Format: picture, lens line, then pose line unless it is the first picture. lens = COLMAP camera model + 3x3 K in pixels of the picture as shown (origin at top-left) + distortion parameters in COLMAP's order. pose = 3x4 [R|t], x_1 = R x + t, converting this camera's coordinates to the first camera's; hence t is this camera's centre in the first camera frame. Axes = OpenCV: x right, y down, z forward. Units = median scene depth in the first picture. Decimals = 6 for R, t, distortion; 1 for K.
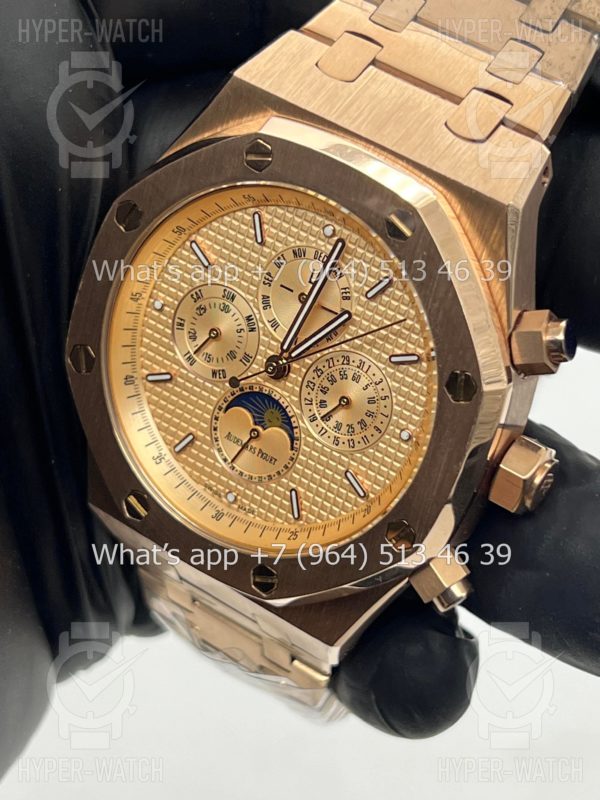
lens RADIAL K [[1877.4, 0, 297.3], [0, 1877.4, 407.3], [0, 0, 1]] dist [0.317085, 0.000000]
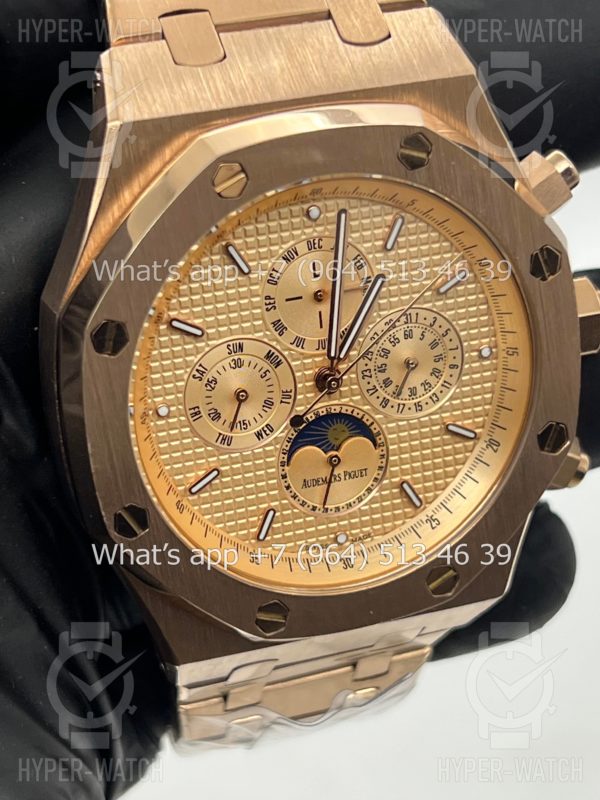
lens RADIAL K [[1877.4, 0, 303.6], [0, 1877.4, 398.2], [0, 0, 1]] dist [0.317085, 0.000000]
pose [[0.607800, -0.579420, 0.543002, -0.497896], [0.544007, 0.801958, 0.246819, -0.236990], [-0.578477, 0.145380, 0.802639, 0.306152]]
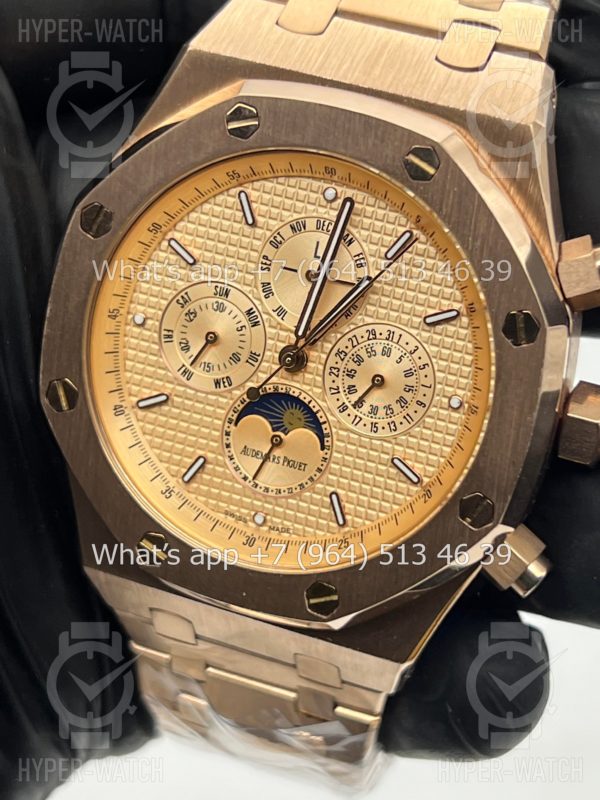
lens RADIAL K [[1877.4, 0, 300.7], [0, 1877.4, 396.8], [0, 0, 1]] dist [0.317085, 0.000000]
pose [[0.969397, -0.165333, 0.181476, -0.171744], [0.184747, 0.978109, -0.095767, 0.082204], [-0.161670, 0.126364, 0.978721, 0.130651]]
